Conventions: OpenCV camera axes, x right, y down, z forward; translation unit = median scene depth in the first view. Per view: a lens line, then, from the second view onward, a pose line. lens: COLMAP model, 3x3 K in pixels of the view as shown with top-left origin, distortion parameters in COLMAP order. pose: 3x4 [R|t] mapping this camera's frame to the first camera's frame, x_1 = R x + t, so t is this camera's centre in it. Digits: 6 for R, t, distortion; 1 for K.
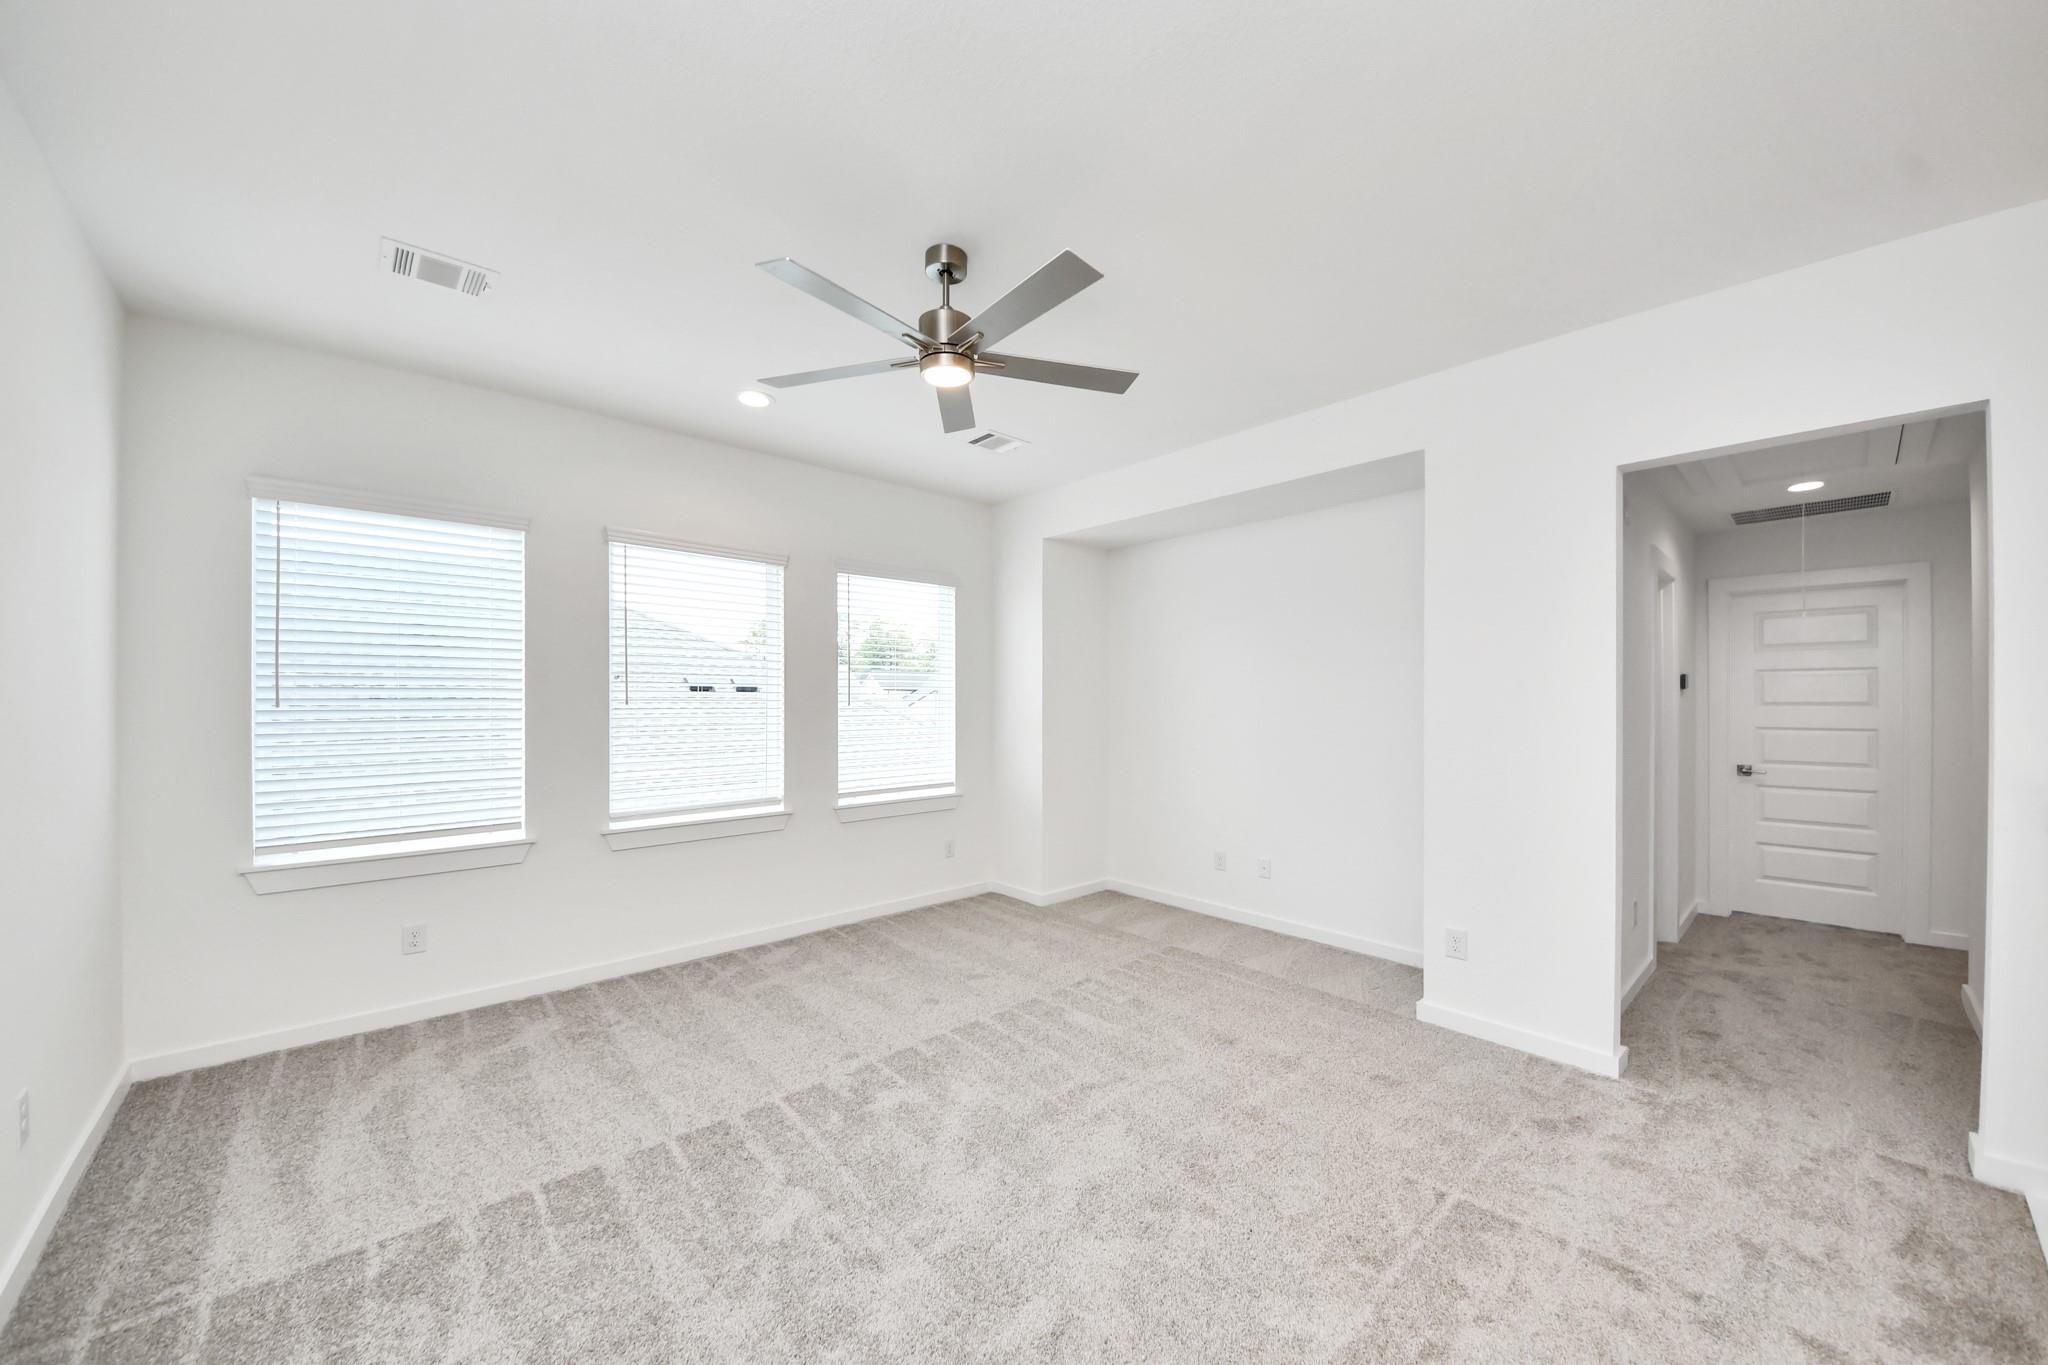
lens RADIAL K [[757.0, 0, 1021.7], [0, 757.0, 692.6], [0, 0, 1]] dist [0.042327, -0.000088]
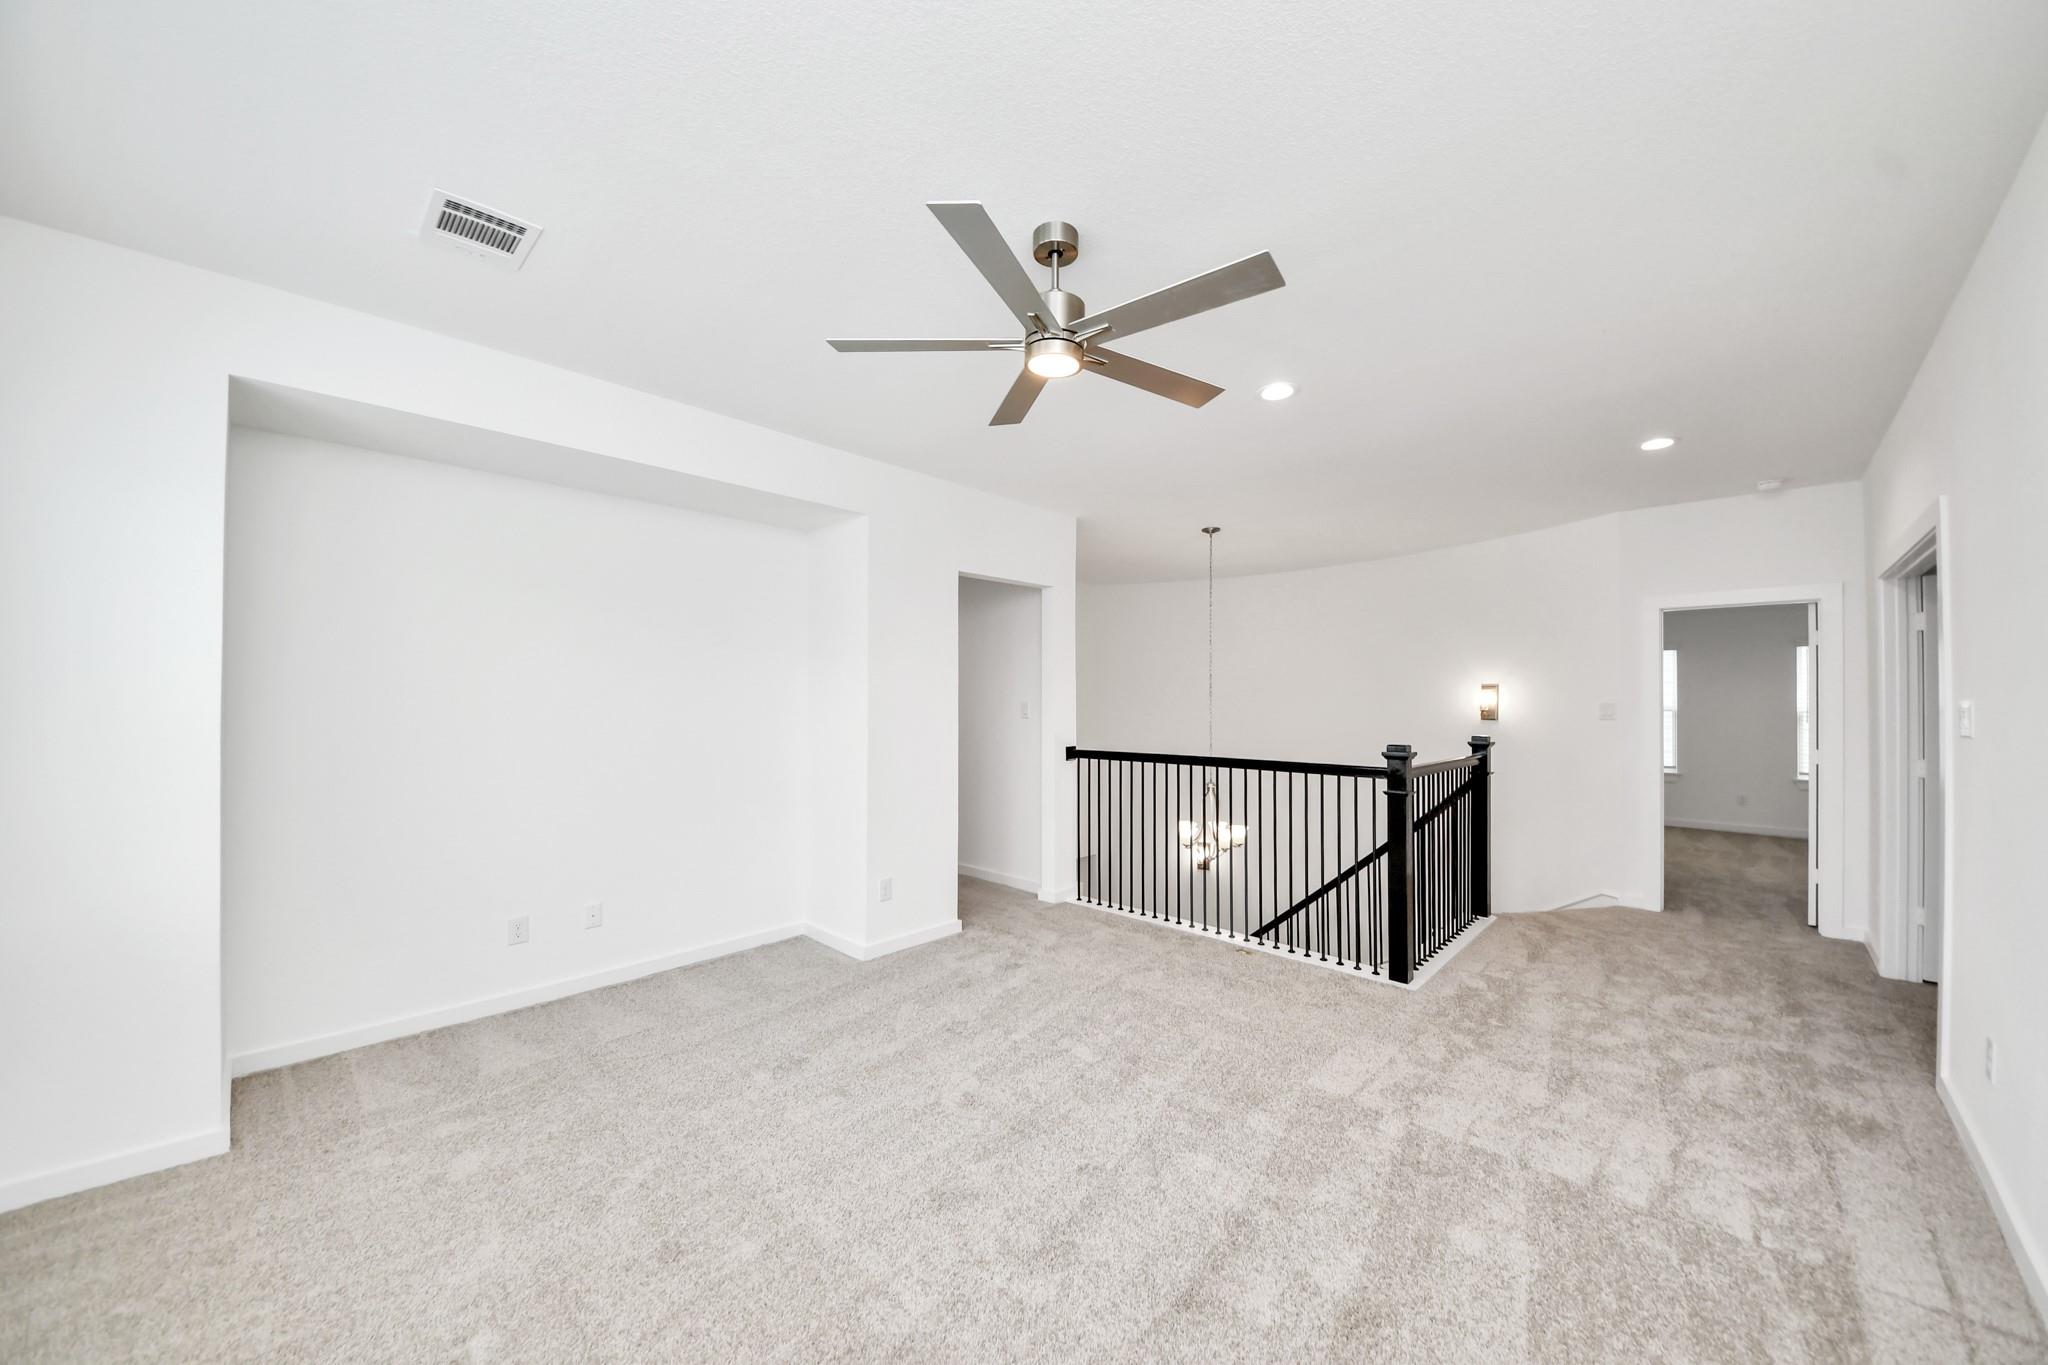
lens RADIAL K [[757.0, 0, 1021.7], [0, 757.0, 692.6], [0, 0, 1]] dist [0.042327, -0.000088]
pose [[-0.036408, 0.016433, 0.999202, -0.539282], [-0.002756, 0.999859, -0.016545, 0.002830], [-0.999333, -0.003356, -0.036358, 0.576230]]
